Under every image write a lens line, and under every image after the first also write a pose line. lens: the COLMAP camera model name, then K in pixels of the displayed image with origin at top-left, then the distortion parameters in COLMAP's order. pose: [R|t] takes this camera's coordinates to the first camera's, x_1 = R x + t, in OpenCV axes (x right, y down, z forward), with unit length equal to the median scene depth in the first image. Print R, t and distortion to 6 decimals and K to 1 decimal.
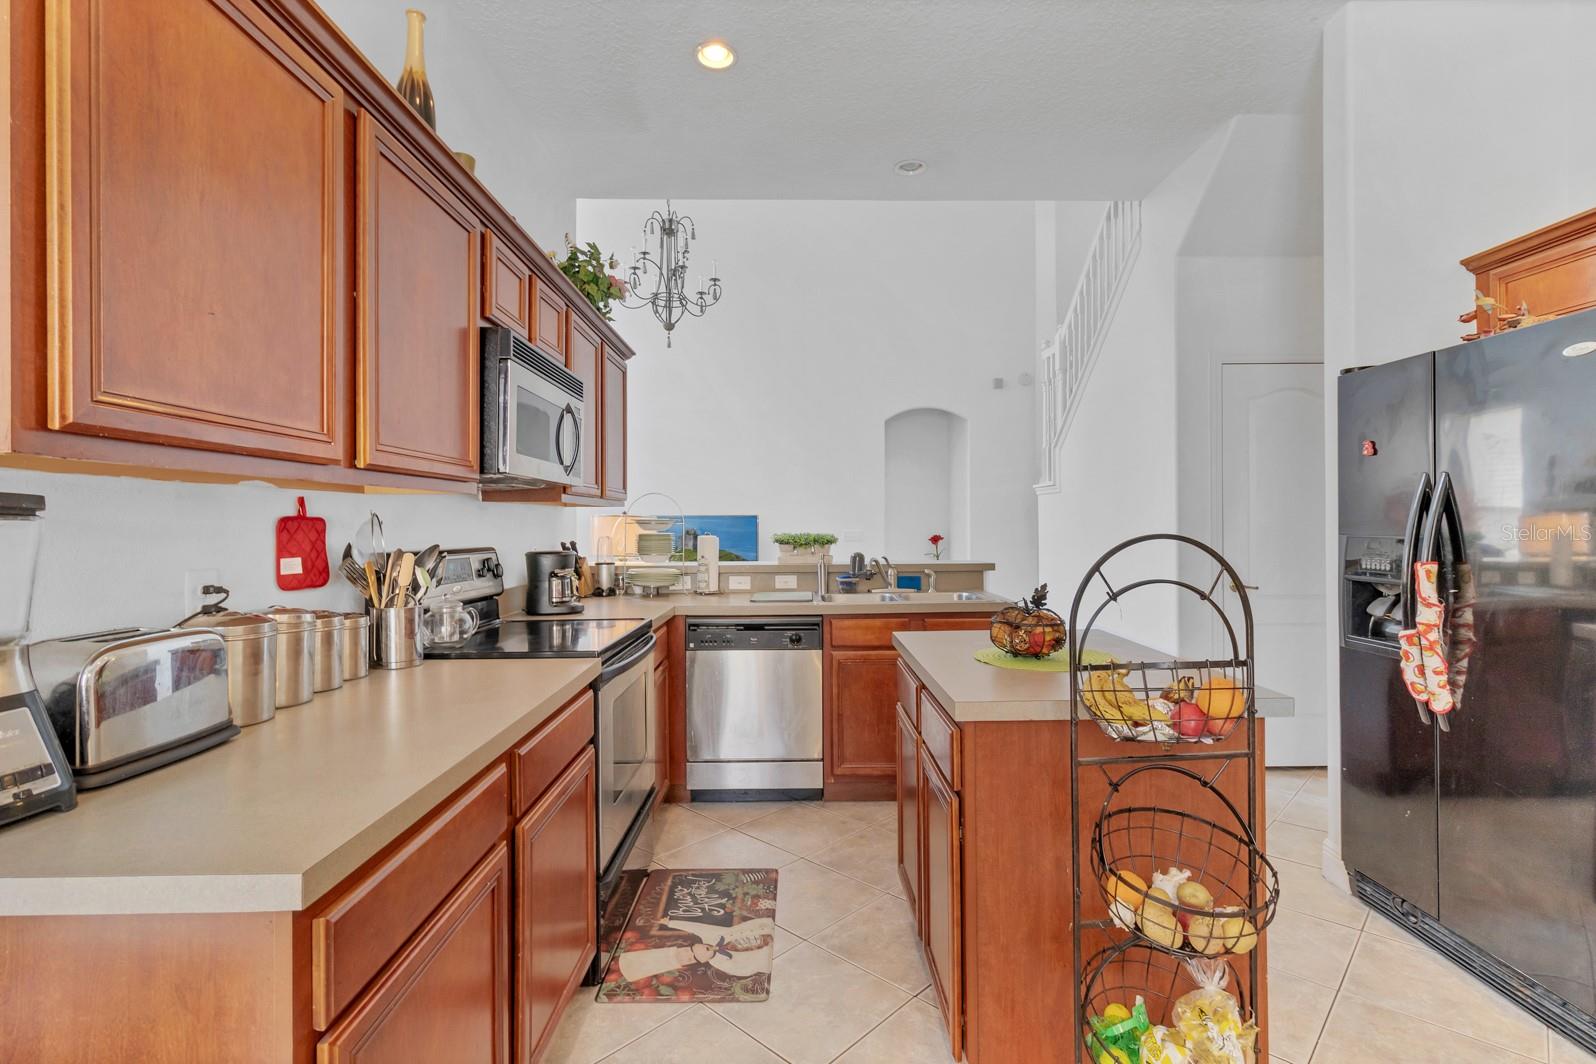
lens RADIAL K [[777.9, 0, 802.4], [0, 777.9, 527.4], [0, 0, 1]] dist [0.000857, -0.000856]
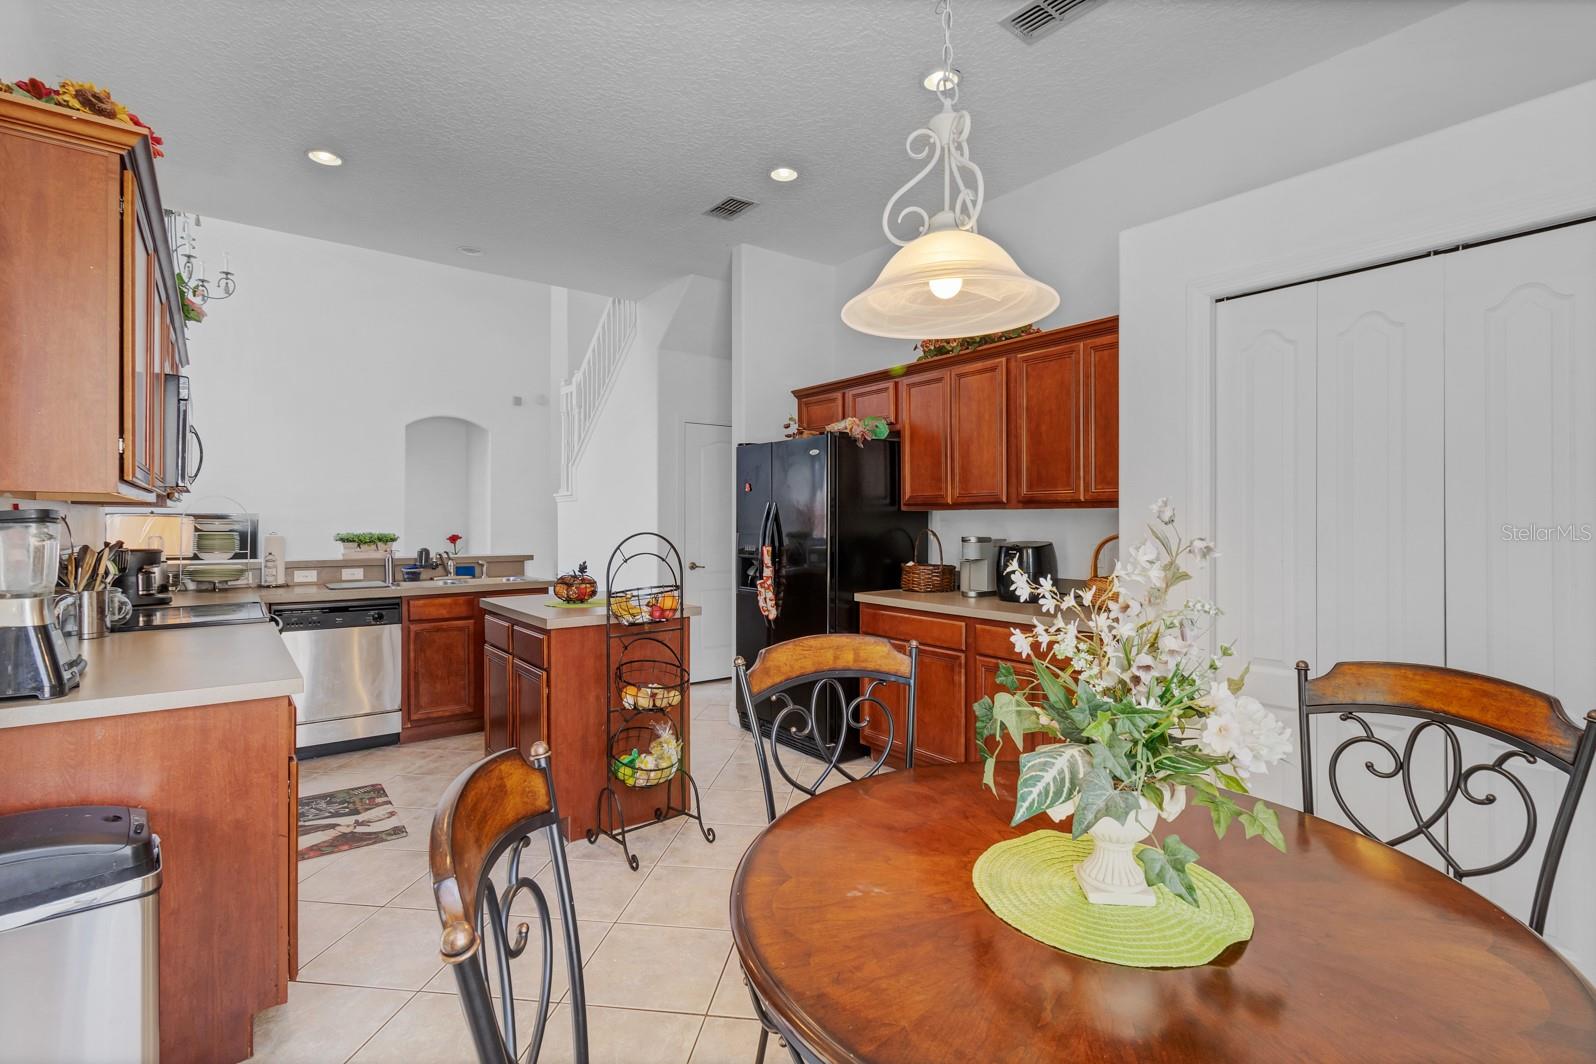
lens RADIAL K [[777.9, 0, 802.4], [0, 777.9, 527.4], [0, 0, 1]] dist [0.000857, -0.000856]
pose [[0.811313, 0.003411, 0.584603, -0.236750], [-0.003709, 0.999993, -0.000688, -0.003209], [-0.584601, -0.001610, 0.811319, -0.531520]]
